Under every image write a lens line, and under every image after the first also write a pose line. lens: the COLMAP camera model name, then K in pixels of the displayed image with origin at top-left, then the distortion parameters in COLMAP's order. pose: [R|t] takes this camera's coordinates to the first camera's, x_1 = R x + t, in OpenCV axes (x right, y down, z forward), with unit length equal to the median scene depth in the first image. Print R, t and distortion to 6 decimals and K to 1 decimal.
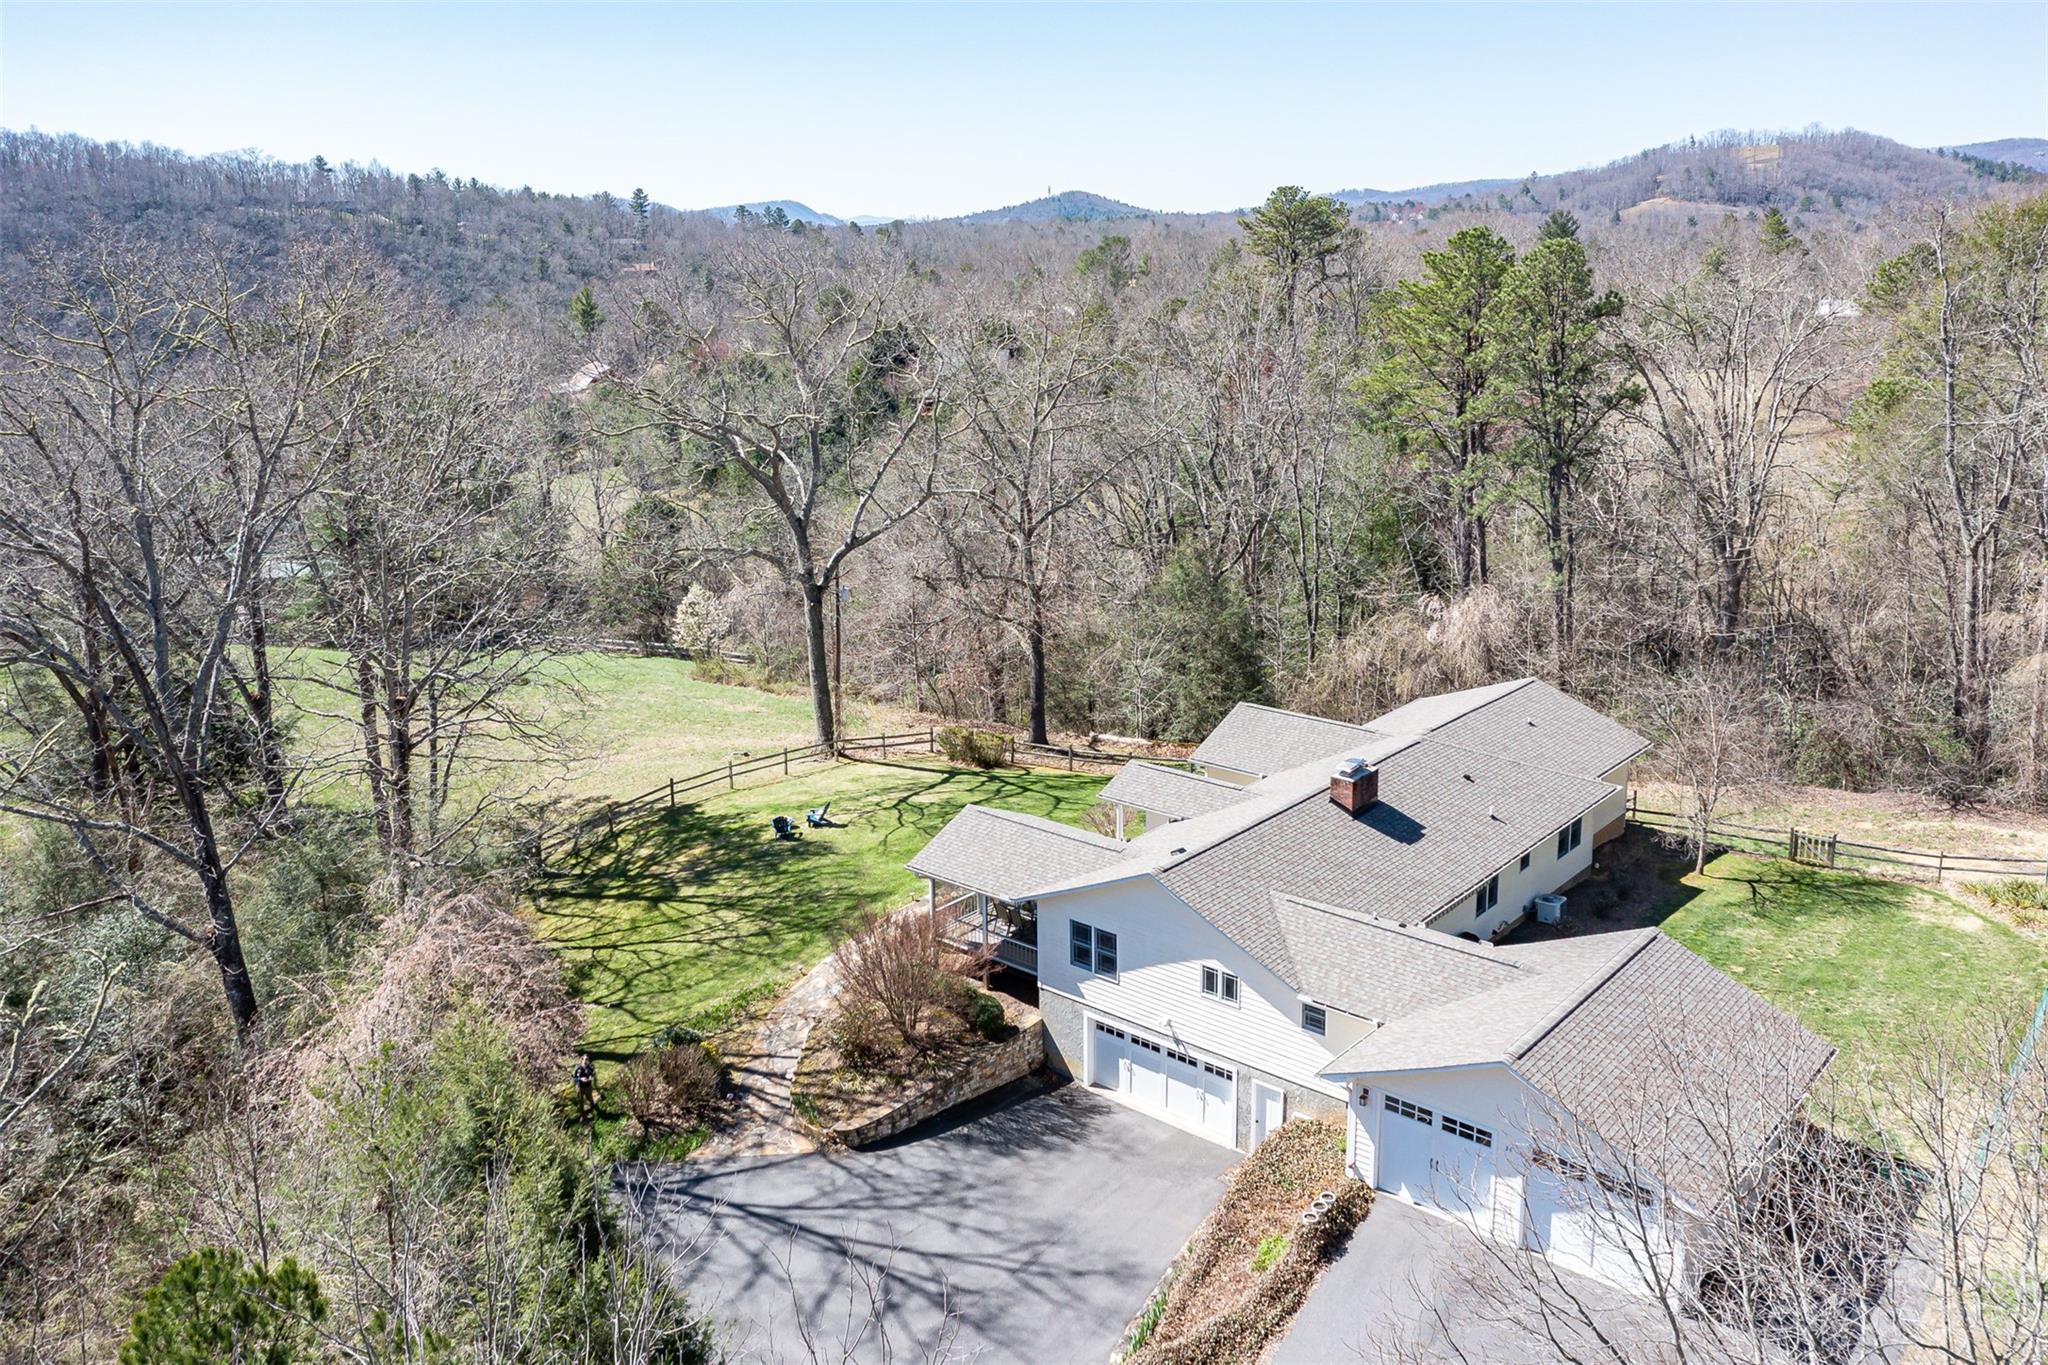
lens RADIAL K [[1676.8, 0, 1010.0], [0, 1676.8, 660.4], [0, 0, 1]] dist [-0.001083, 0.000297]
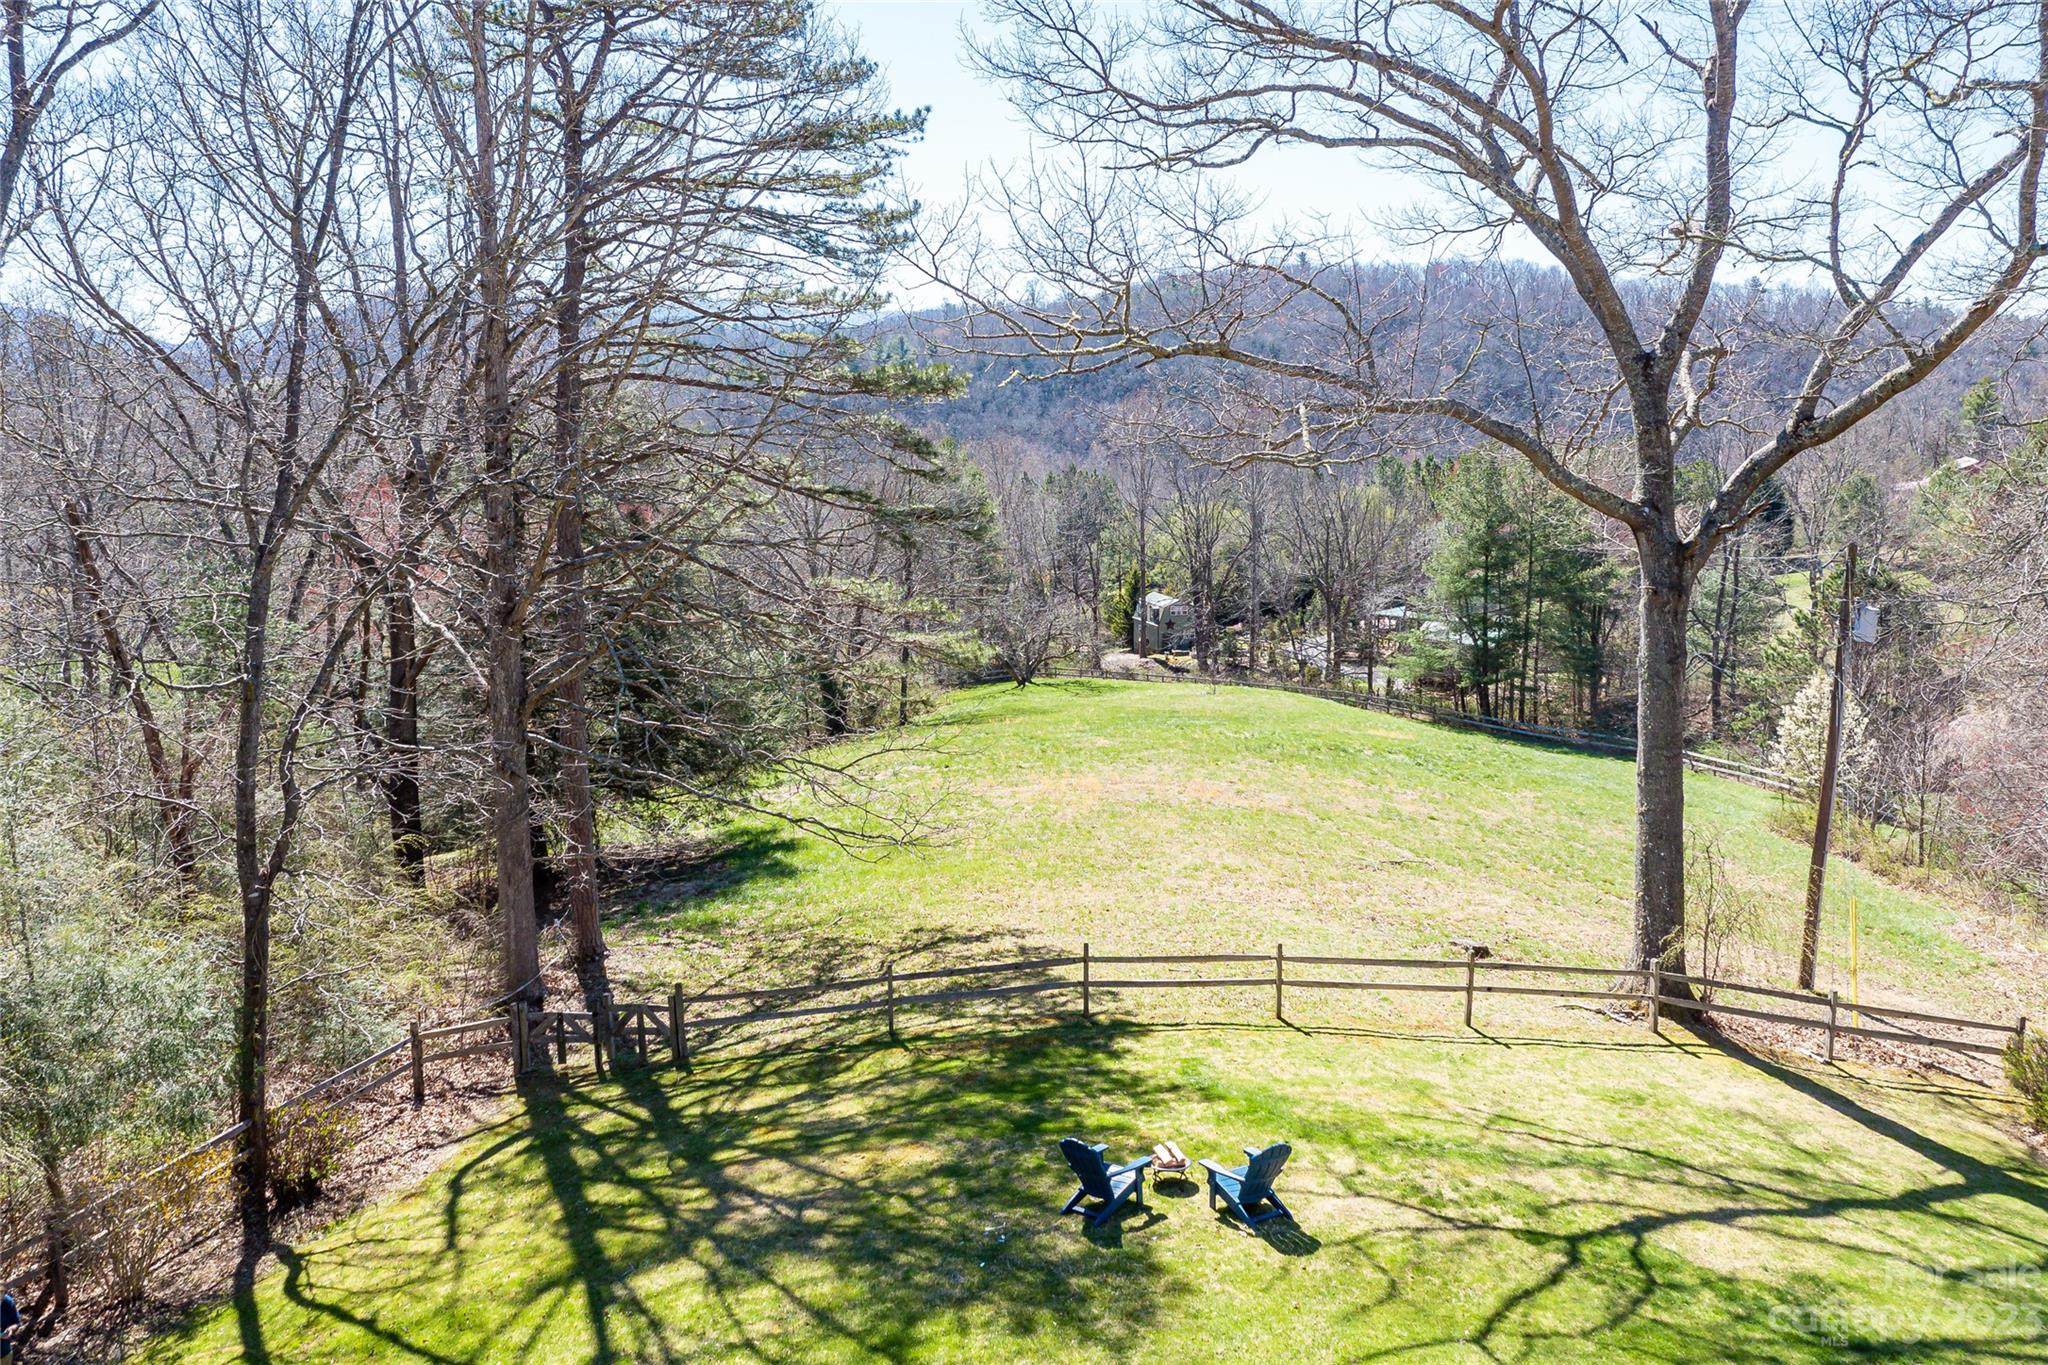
lens RADIAL K [[1676.8, 0, 1010.0], [0, 1676.8, 660.4], [0, 0, 1]] dist [-0.001083, 0.000297]
pose [[0.662240, 0.139563, -0.736179, 0.084304], [-0.186061, 0.982357, 0.018859, 0.000979], [0.725823, 0.124485, 0.676524, 0.900781]]
